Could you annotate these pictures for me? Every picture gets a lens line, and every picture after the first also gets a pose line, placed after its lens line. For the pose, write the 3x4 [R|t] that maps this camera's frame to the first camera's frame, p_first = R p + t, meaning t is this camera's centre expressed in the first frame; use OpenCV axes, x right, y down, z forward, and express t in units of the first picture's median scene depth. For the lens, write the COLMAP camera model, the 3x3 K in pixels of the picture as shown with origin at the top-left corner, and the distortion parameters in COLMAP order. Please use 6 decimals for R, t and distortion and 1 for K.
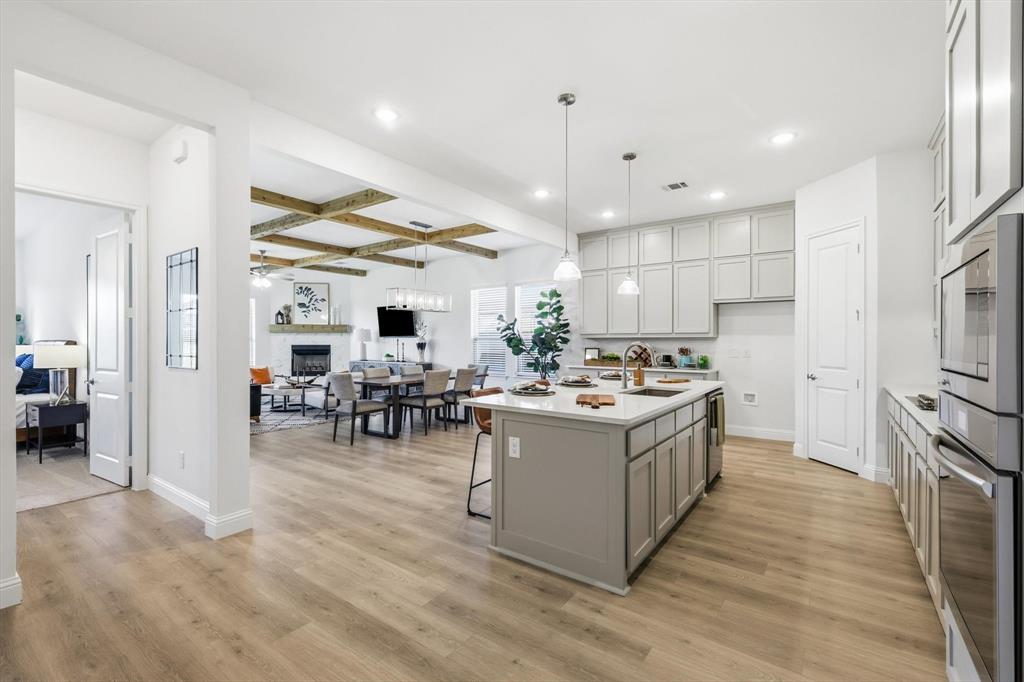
lens RADIAL K [[453.9, 0, 508.1], [0, 453.9, 338.7], [0, 0, 1]] dist [0.005201, -0.001127]
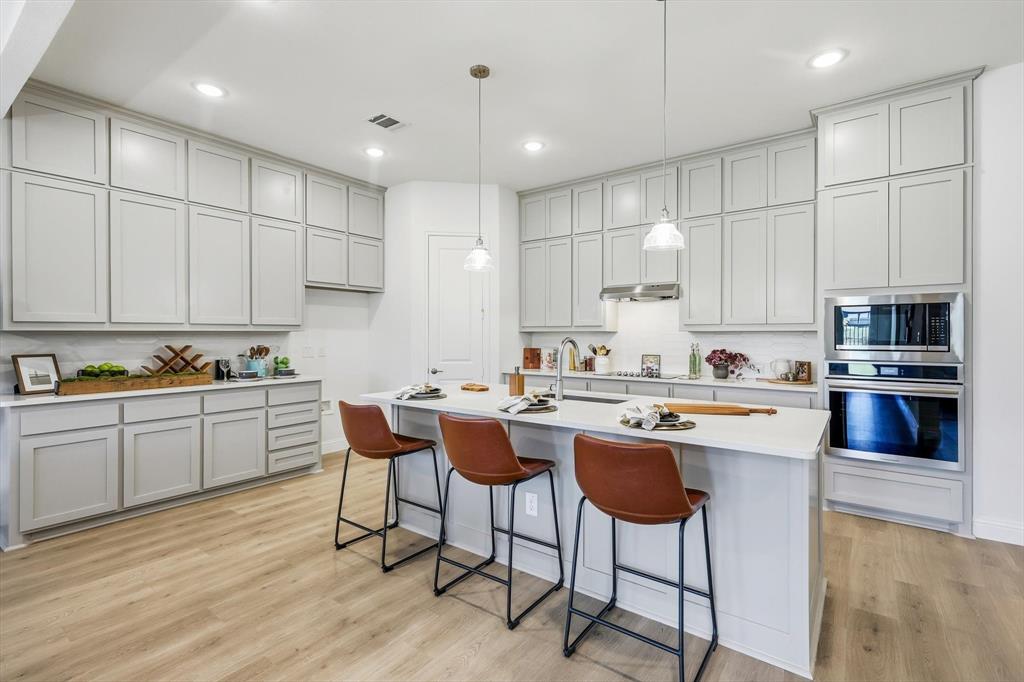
lens RADIAL K [[468.0, 0, 518.7], [0, 468.0, 338.4], [0, 0, 1]] dist [0.007514, 0.000734]
pose [[0.004965, -0.010076, 0.999937, -0.309781], [-0.002428, 0.999946, 0.010088, -0.000587], [-0.999985, -0.002477, 0.004941, 0.638898]]
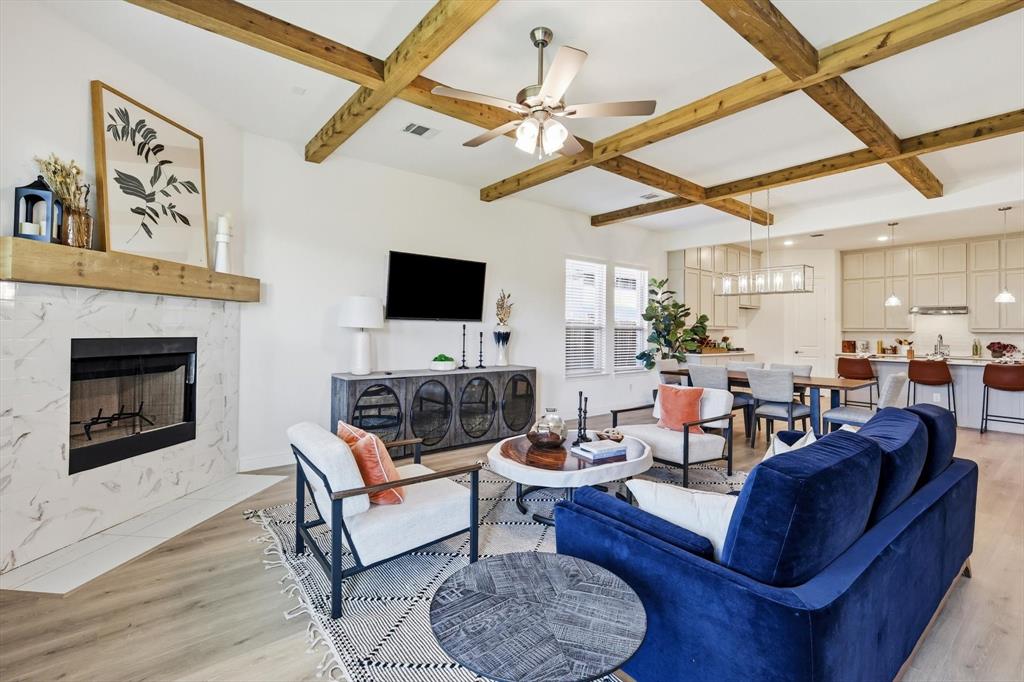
lens RADIAL K [[468.0, 0, 521.7], [0, 468.0, 329.8], [0, 0, 1]] dist [0.007514, 0.000734]
pose [[0.252276, 0.005671, 0.967639, -1.132491], [-0.015466, 0.999879, -0.001827, 0.010420], [-0.967532, -0.014505, 0.252333, 1.234176]]
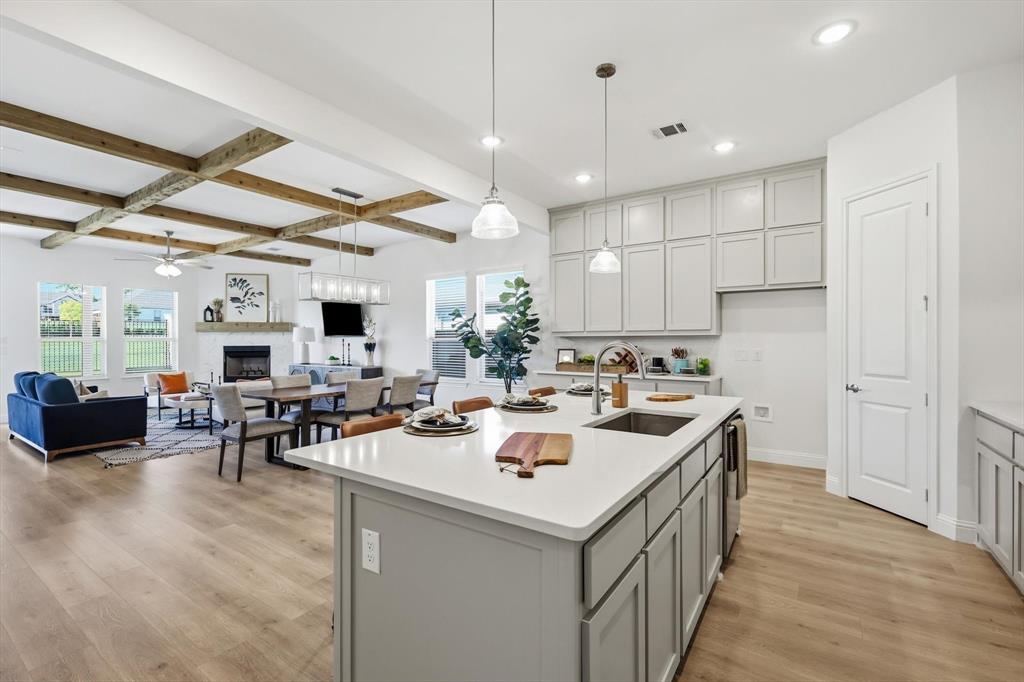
lens RADIAL K [[453.9, 0, 508.7], [0, 453.9, 338.1], [0, 0, 1]] dist [0.005201, -0.001127]
pose [[0.999648, -0.002592, 0.026397, 0.069247], [0.002605, 0.999997, -0.000456, 0.000987], [-0.026396, 0.000525, 0.999651, 0.217309]]
